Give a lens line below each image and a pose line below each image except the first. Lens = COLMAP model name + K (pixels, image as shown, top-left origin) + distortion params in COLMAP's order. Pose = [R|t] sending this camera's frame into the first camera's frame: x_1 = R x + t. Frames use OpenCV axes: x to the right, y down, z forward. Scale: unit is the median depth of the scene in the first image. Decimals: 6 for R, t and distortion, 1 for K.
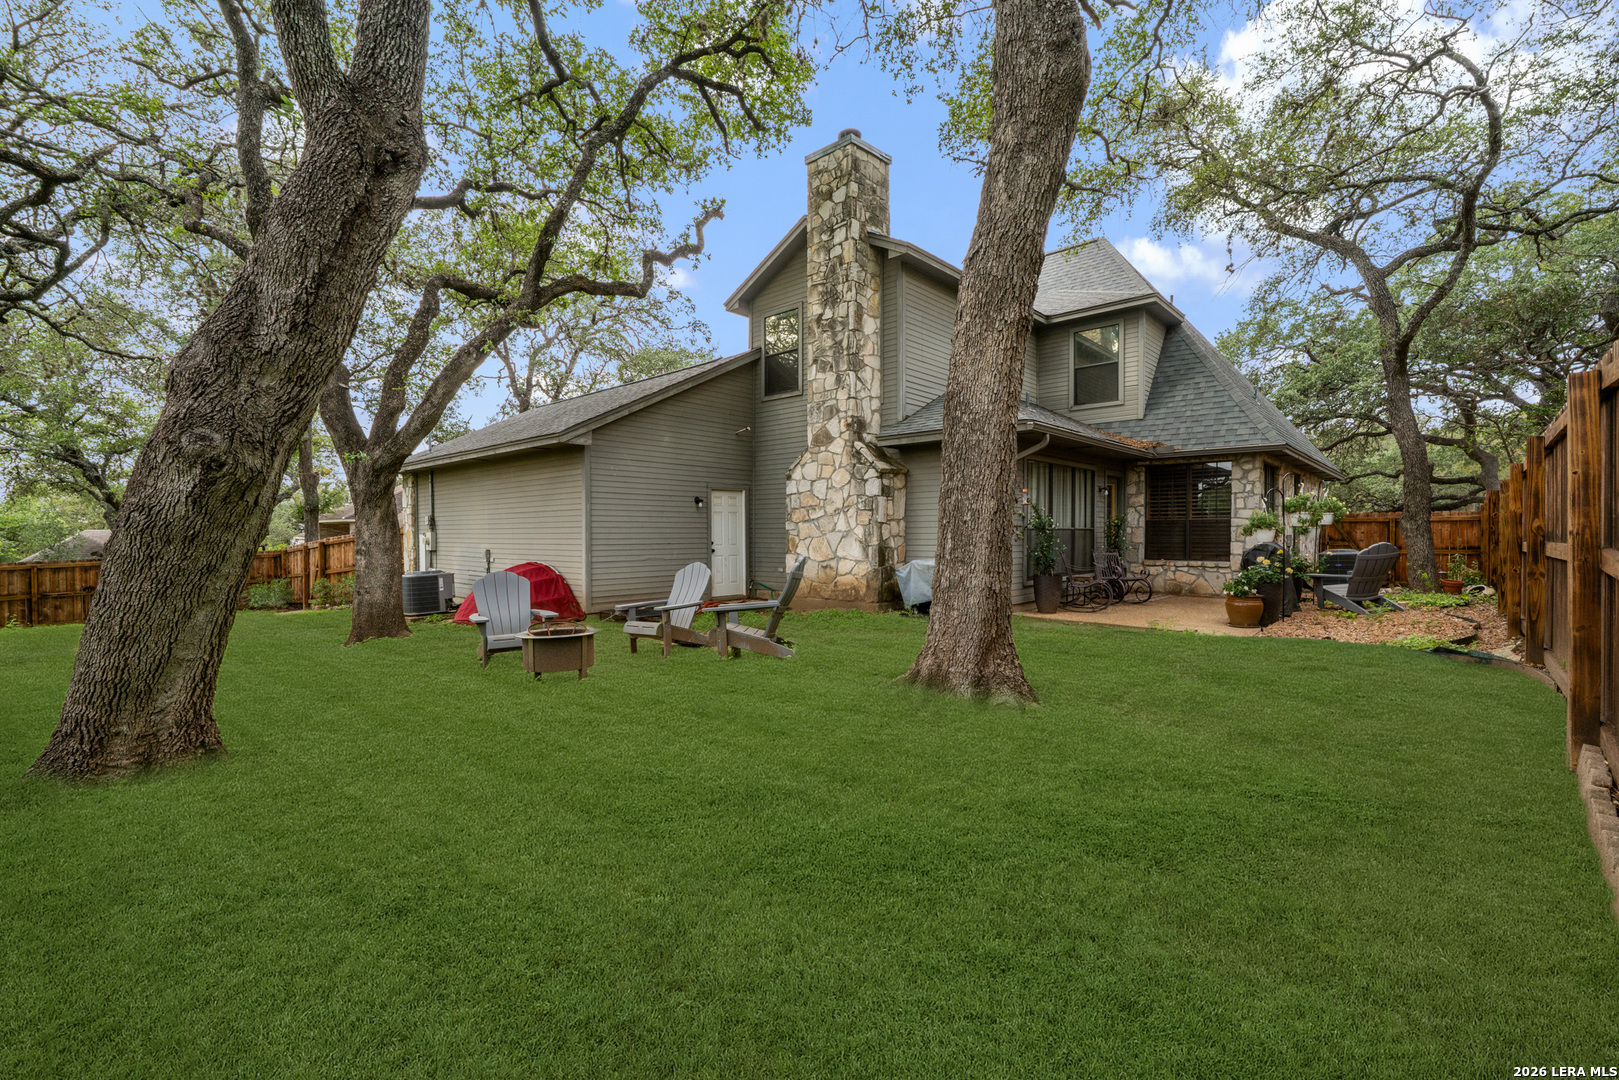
lens RADIAL K [[702.0, 0, 809.1], [0, 702.0, 548.1], [0, 0, 1]] dist [0.001227, 0.000157]
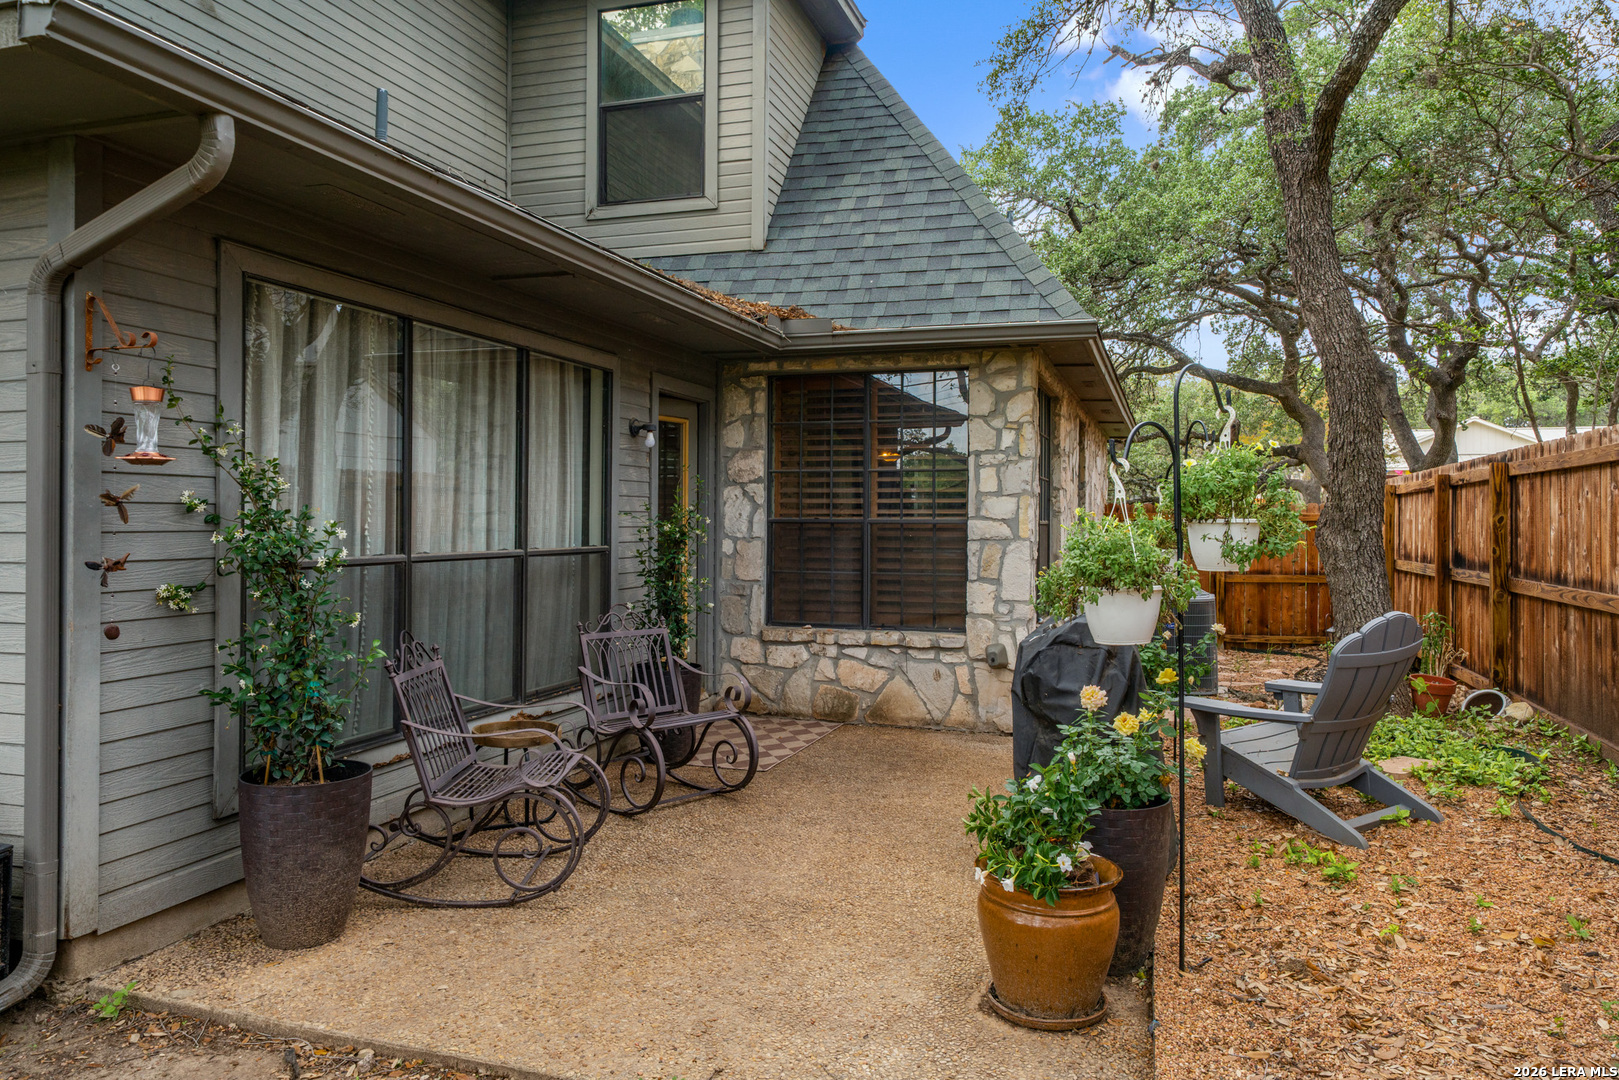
lens RADIAL K [[1130.9, 0, 811.2], [0, 1130.9, 531.7], [0, 0, 1]] dist [0.003871, 0.000259]
pose [[0.911648, 0.004347, 0.410948, 0.266030], [0.000094, 0.999942, -0.010787, -0.028185], [-0.410971, 0.009873, 0.911595, 0.465946]]
